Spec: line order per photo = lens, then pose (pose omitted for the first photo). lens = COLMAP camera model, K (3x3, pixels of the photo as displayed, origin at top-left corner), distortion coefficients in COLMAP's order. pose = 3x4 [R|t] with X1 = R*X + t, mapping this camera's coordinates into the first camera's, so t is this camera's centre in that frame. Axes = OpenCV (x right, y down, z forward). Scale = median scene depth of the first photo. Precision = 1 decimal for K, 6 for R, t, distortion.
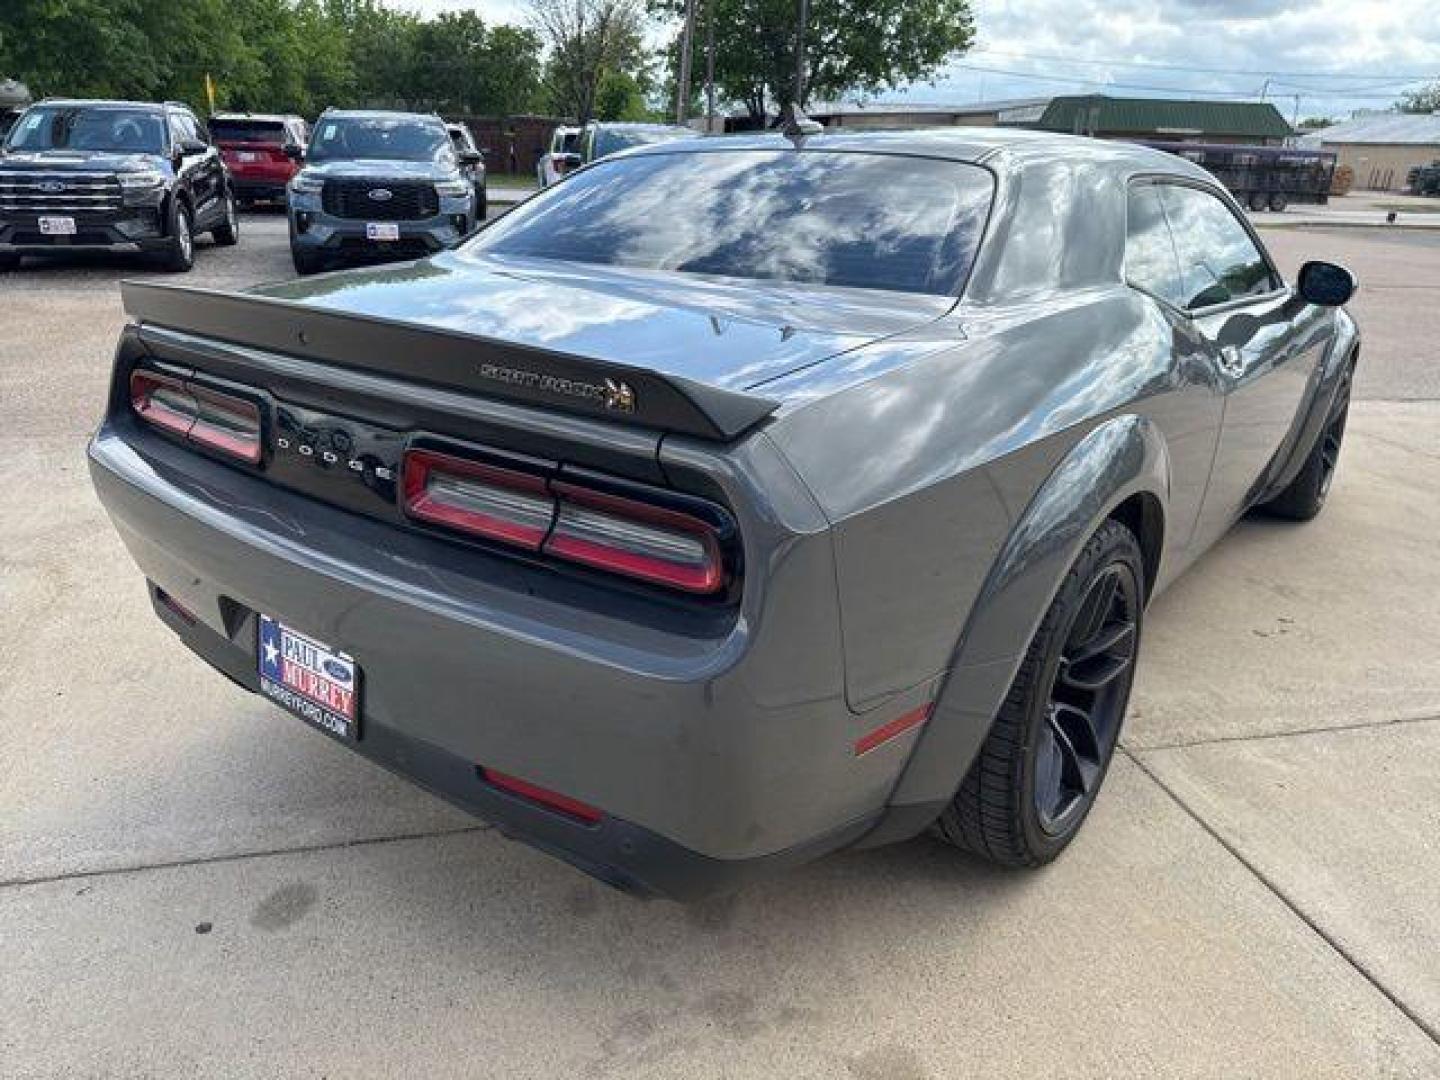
lens RADIAL K [[1040.8, 0, 717.9], [0, 1040.8, 544.2], [0, 0, 1]] dist [0.009997, -0.014434]
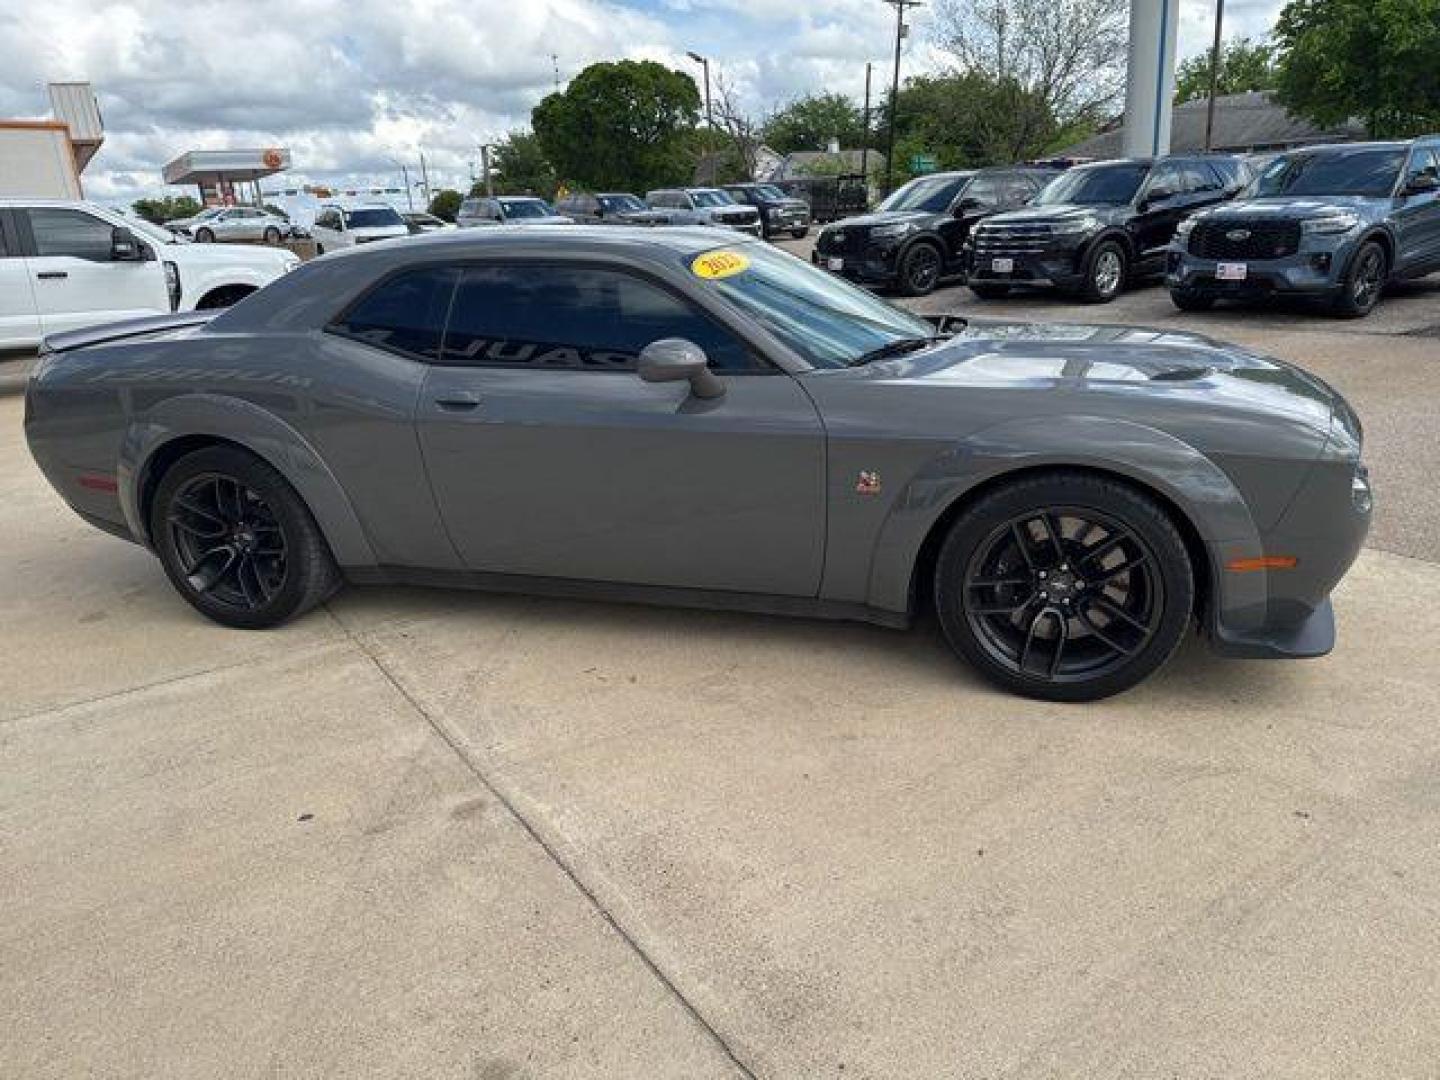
lens RADIAL K [[1005.4, 0, 719.2], [0, 1005.4, 555.7], [0, 0, 1]] dist [0.065917, -0.087709]
pose [[0.361446, 0.262421, -0.894702, 0.114857], [-0.266116, 0.948697, 0.170751, -0.019057], [0.893610, 0.176378, 0.412737, 0.050706]]
